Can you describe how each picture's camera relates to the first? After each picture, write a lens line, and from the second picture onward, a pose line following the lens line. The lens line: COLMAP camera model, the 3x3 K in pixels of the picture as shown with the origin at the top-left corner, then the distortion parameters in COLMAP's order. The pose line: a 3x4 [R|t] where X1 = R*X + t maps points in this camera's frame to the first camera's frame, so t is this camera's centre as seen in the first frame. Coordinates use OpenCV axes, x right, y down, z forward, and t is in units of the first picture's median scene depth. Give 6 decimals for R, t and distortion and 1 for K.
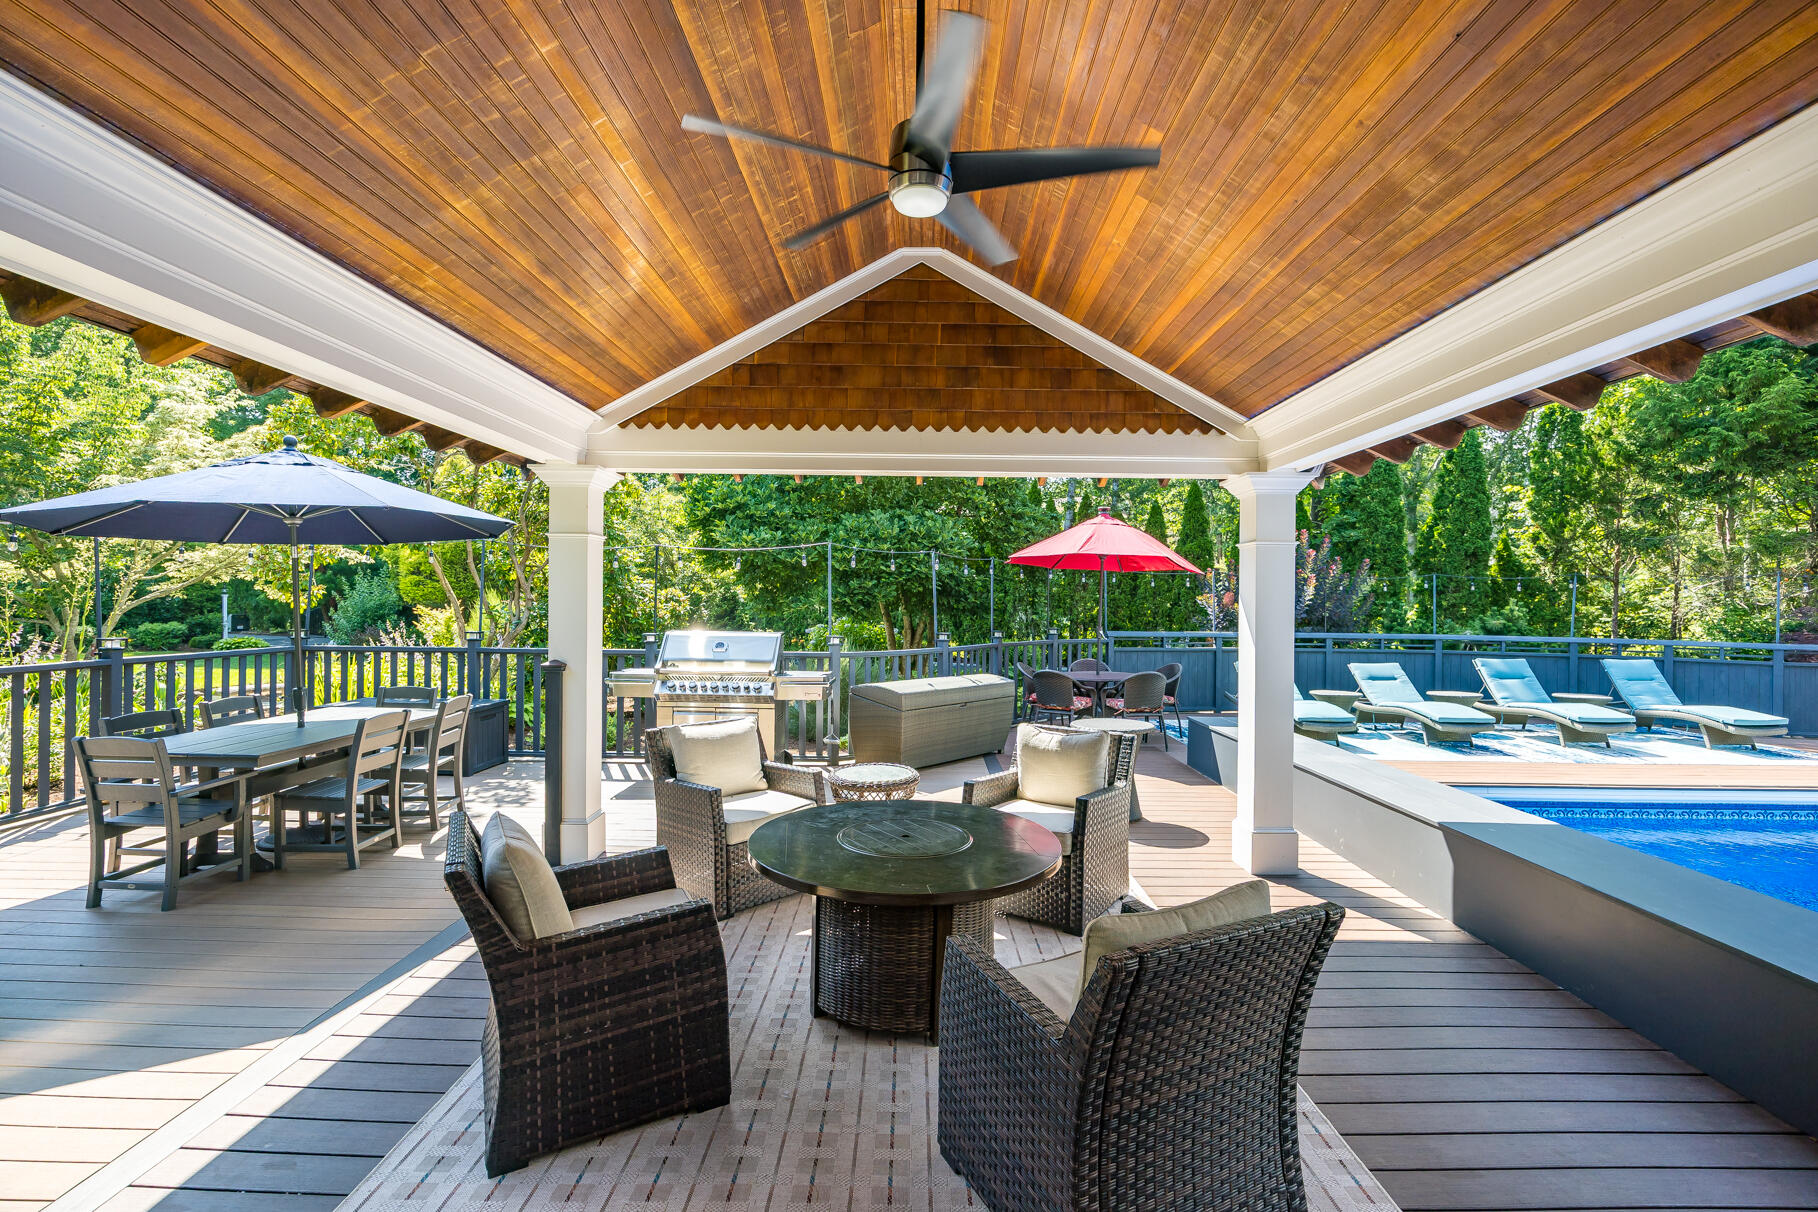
lens RADIAL K [[820.2, 0, 904.3], [0, 820.2, 606.7], [0, 0, 1]] dist [-0.002745, -0.000339]
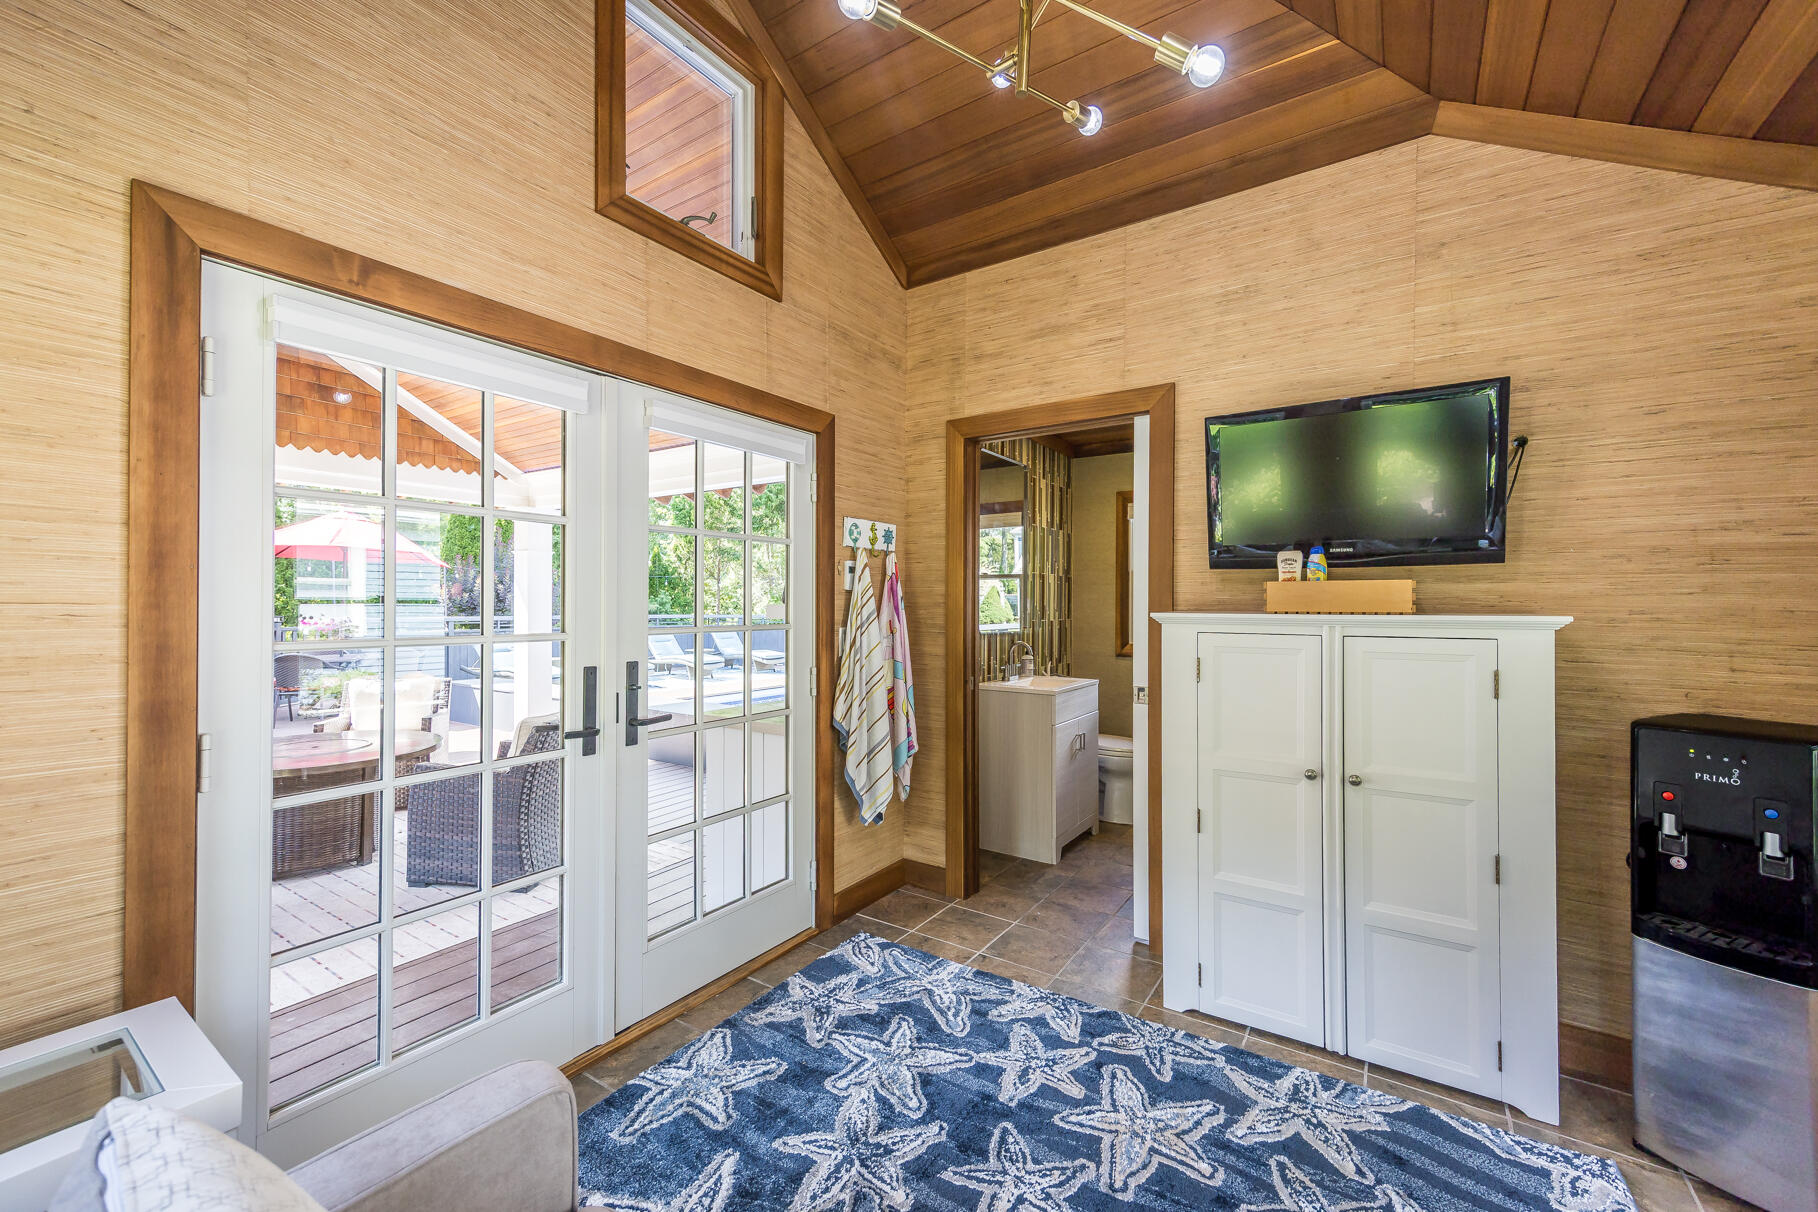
lens RADIAL K [[716.3, 0, 912.9], [0, 716.3, 602.1], [0, 0, 1]] dist [-0.000833, -0.000046]
pose [[0.559340, -0.002860, 0.828934, -0.118236], [-0.004448, 0.999969, 0.006452, 0.002329], [-0.828927, -0.007295, 0.559310, -0.150755]]
